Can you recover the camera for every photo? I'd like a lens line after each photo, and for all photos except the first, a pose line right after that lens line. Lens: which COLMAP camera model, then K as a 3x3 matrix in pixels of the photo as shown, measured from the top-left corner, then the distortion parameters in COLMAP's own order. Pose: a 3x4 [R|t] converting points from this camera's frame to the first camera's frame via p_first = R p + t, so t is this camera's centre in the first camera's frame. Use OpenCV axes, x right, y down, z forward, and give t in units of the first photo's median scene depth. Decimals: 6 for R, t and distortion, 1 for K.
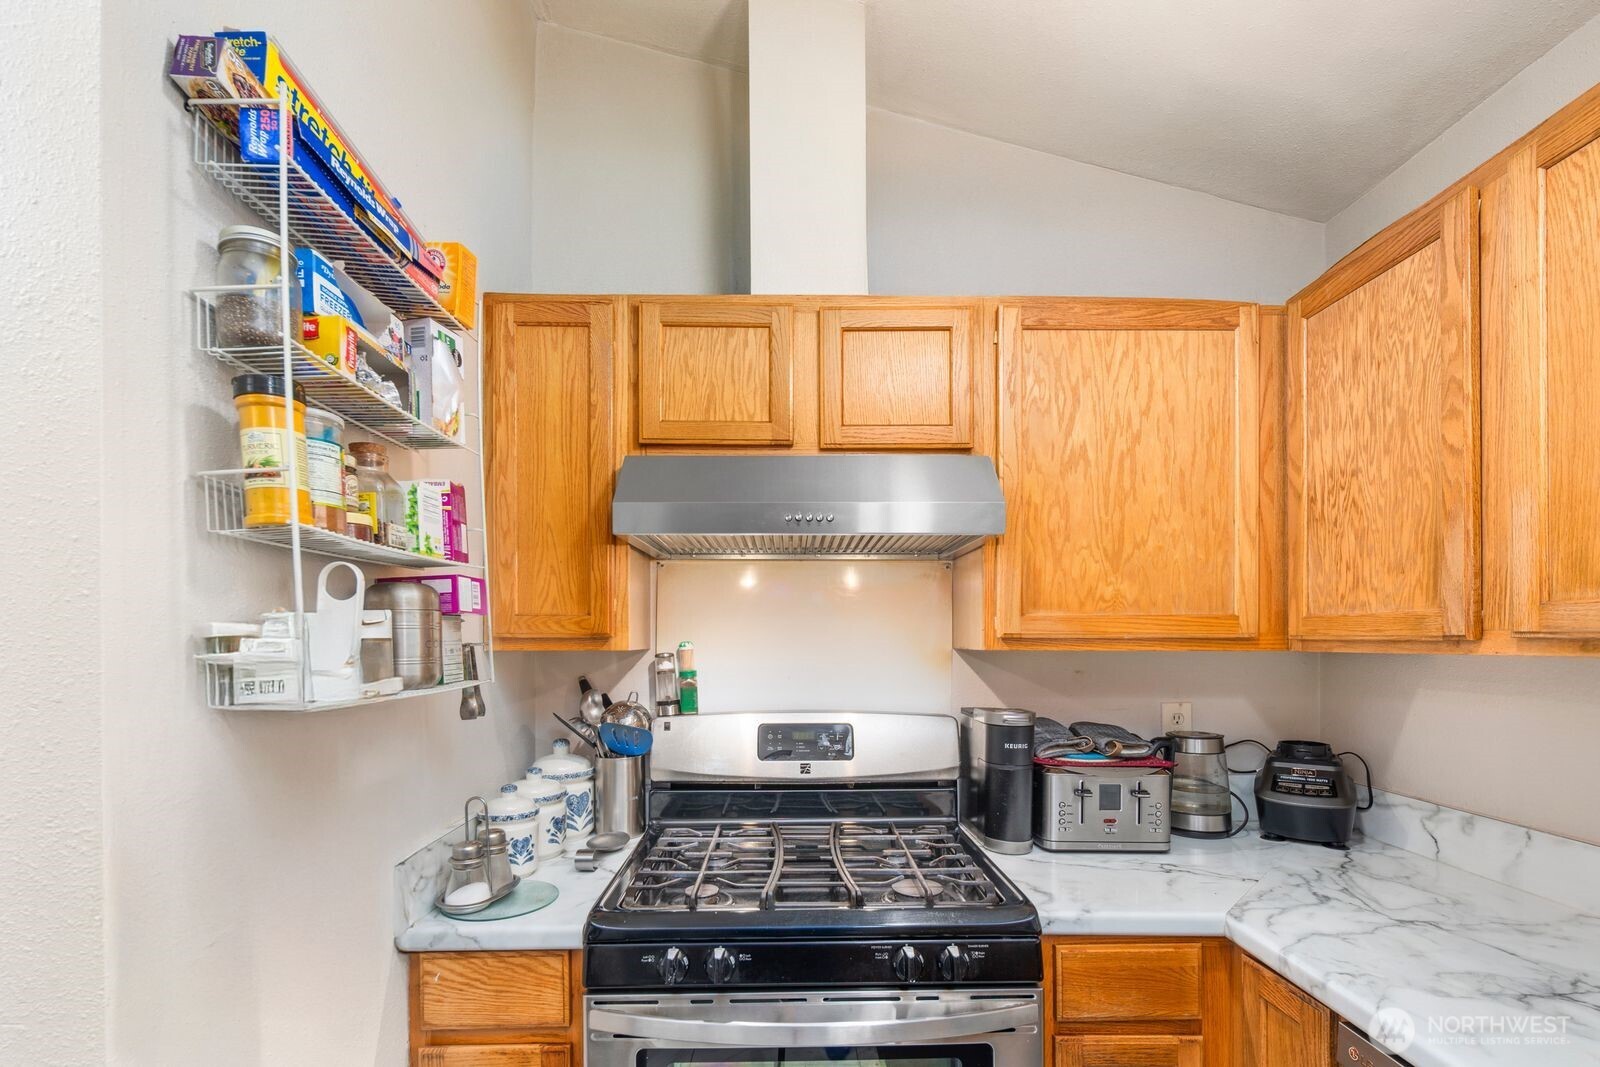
lens RADIAL K [[706.0, 0, 793.0], [0, 706.0, 639.2], [0, 0, 1]] dist [-0.000487, -0.000749]
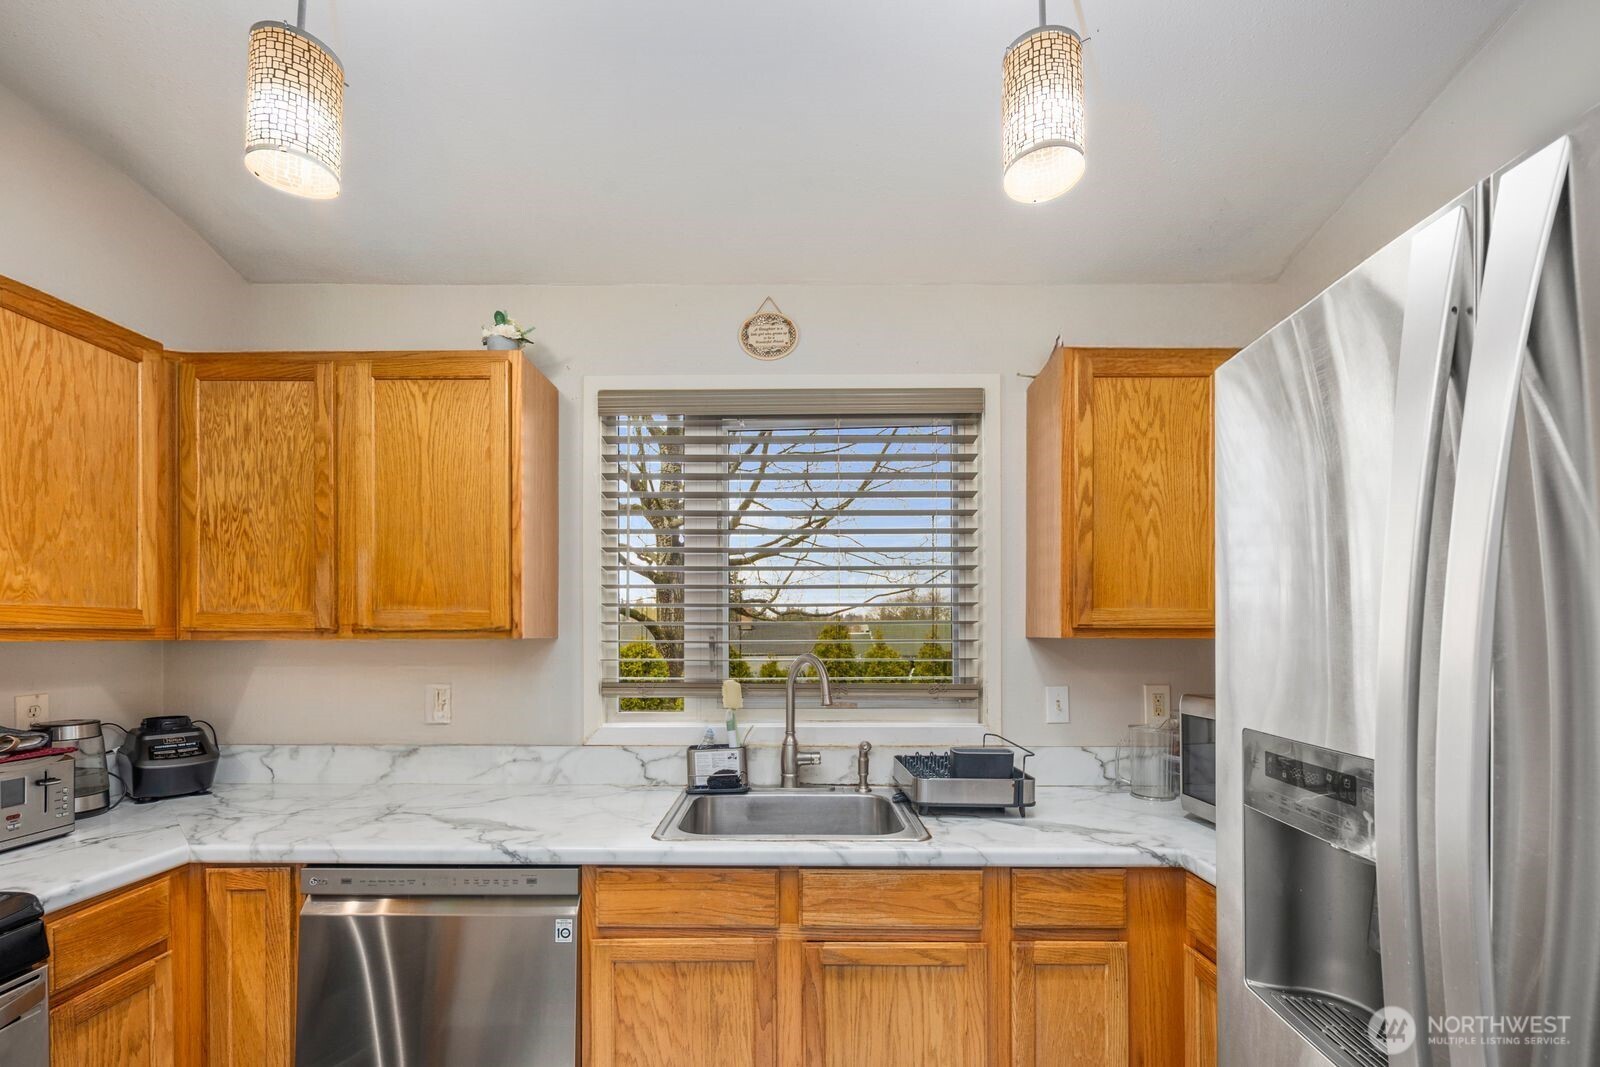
lens RADIAL K [[706.0, 0, 793.0], [0, 706.0, 639.2], [0, 0, 1]] dist [-0.000487, -0.000749]
pose [[0.007195, -0.006514, 0.999953, -0.536001], [0.000181, 0.999979, 0.006513, 0.007486], [-0.999974, 0.000134, 0.007196, -0.083528]]
